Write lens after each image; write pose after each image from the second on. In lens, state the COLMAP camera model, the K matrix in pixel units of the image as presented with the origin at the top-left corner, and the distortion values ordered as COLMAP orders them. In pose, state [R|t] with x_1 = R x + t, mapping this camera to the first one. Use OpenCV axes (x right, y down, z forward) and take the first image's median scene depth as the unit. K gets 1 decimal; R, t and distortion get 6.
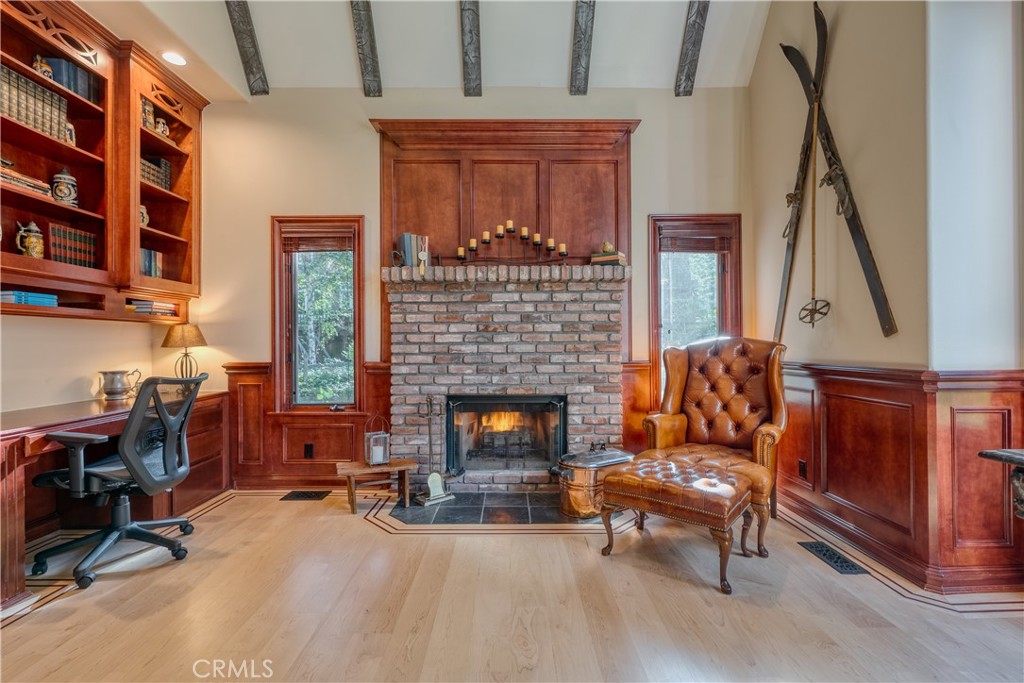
lens RADIAL K [[472.1, 0, 501.0], [0, 472.1, 340.3], [0, 0, 1]] dist [-0.002349, 0.000462]
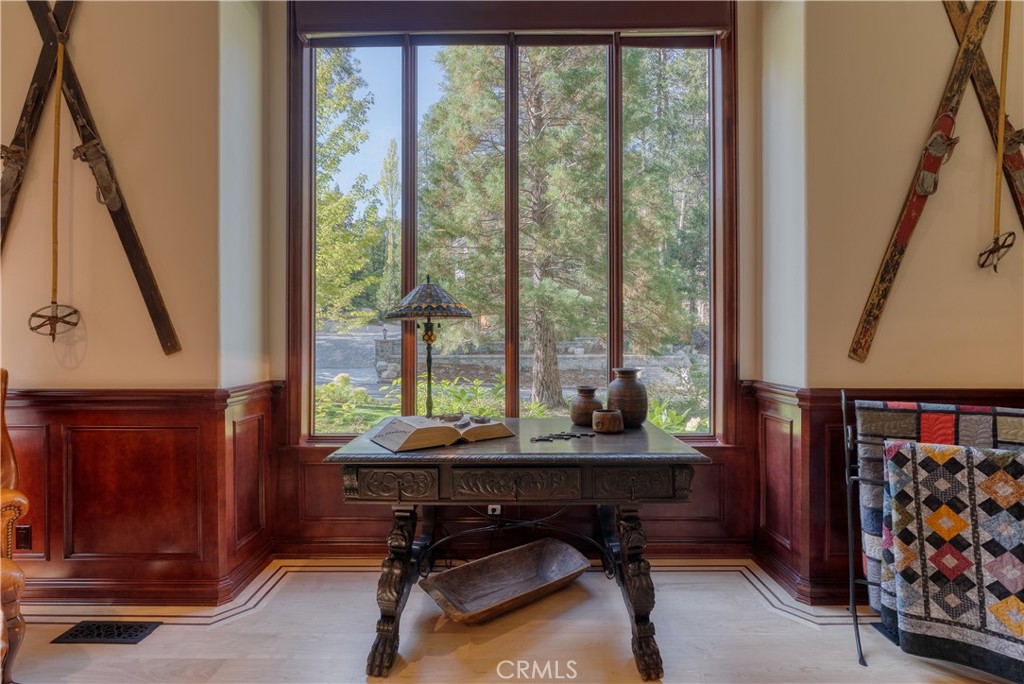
lens RADIAL K [[472.1, 0, 501.0], [0, 472.1, 340.8], [0, 0, 1]] dist [-0.002349, 0.000462]
pose [[-0.009405, 0.005948, 0.999938, -0.100046], [-0.005809, 0.999965, -0.006003, -0.030591], [-0.999939, -0.005865, -0.009370, 0.331047]]
